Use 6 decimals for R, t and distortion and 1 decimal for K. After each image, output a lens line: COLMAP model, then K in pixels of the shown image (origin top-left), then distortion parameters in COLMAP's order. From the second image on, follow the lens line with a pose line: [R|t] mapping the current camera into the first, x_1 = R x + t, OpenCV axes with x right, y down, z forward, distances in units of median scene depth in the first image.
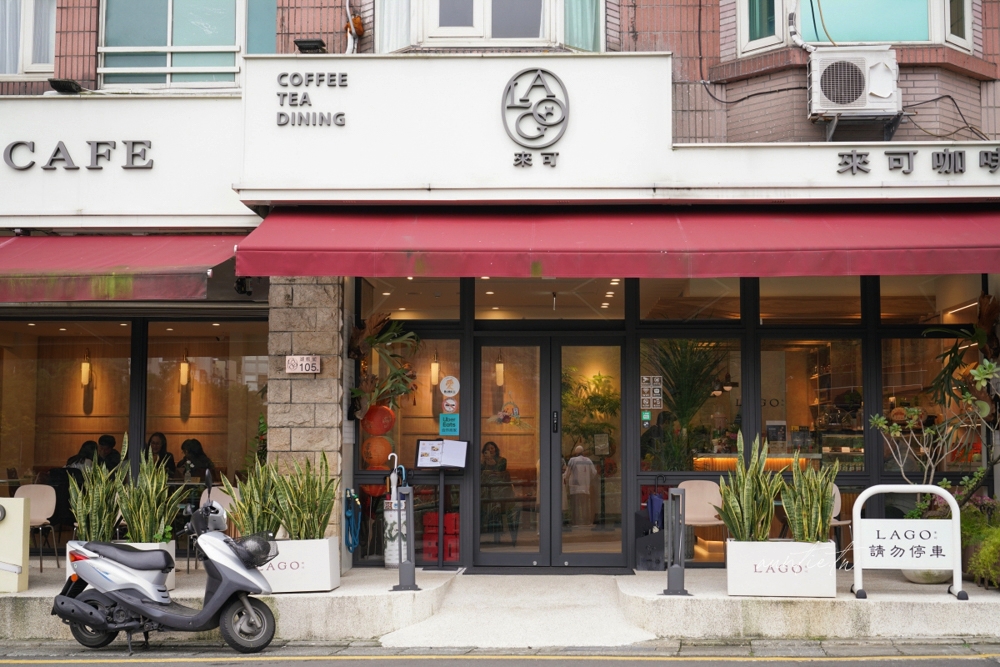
lens RADIAL K [[1414.8, 0, 500.9], [0, 1414.8, 332.1], [0, 0, 1]] dist [-0.026617, 0.000000]
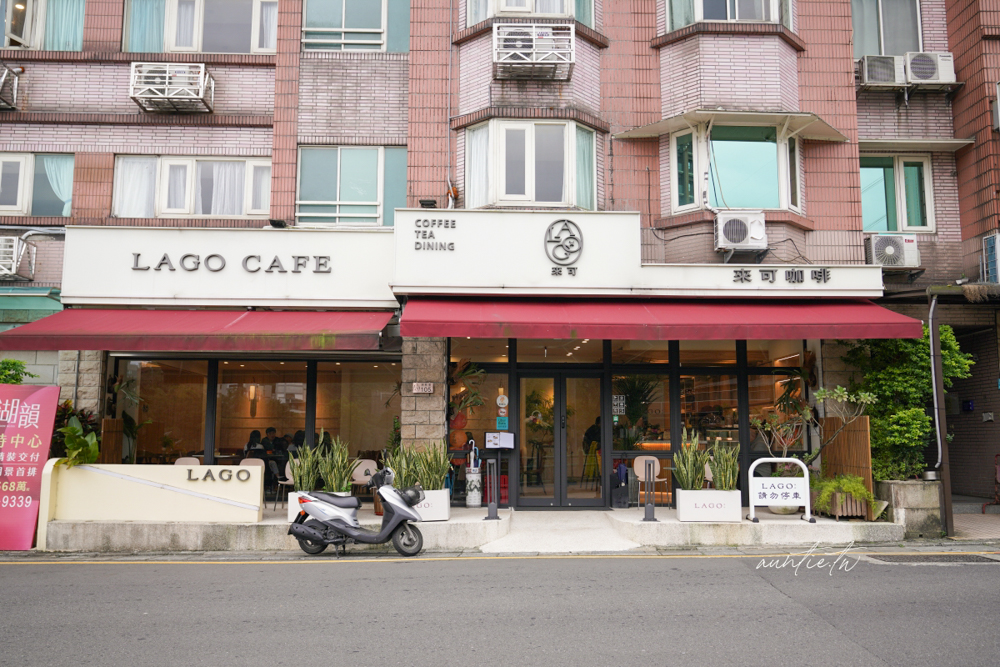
lens RADIAL K [[850.8, 0, 499.6], [0, 850.8, 332.8], [0, 0, 1]] dist [-0.031341, -0.004155]
pose [[0.997754, 0.010280, 0.066189, -0.119707], [-0.007463, 0.999061, -0.042670, -0.000580], [-0.066565, 0.042080, 0.996894, -0.038947]]
